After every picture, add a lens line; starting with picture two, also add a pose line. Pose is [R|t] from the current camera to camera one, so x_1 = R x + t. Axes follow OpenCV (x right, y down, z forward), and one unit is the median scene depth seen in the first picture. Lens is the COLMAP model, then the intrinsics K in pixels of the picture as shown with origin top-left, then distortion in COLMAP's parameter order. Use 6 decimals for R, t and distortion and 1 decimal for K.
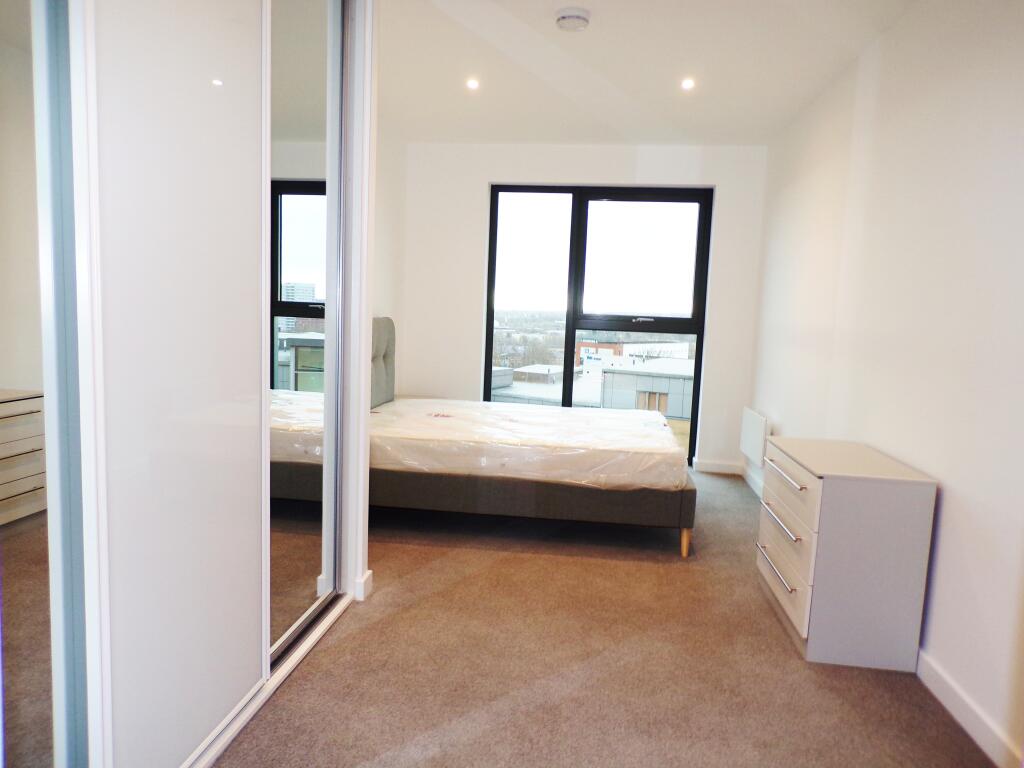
lens RADIAL K [[681.8, 0, 516.4], [0, 681.8, 378.6], [0, 0, 1]] dist [0.006787, 0.003941]
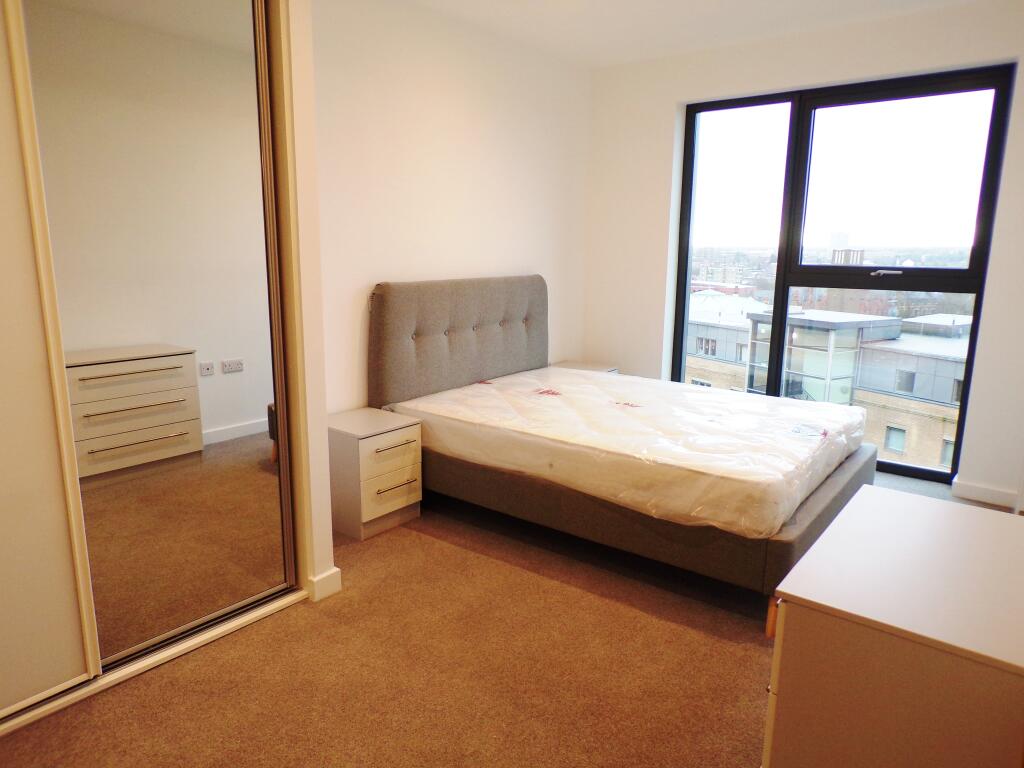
lens RADIAL K [[681.8, 0, 516.4], [0, 681.8, 378.6], [0, 0, 1]] dist [0.006787, 0.003941]
pose [[0.855131, 0.067840, -0.513954, 0.229813], [-0.025745, 0.995735, 0.088596, -0.029748], [0.517773, -0.062529, 0.853230, 0.193089]]
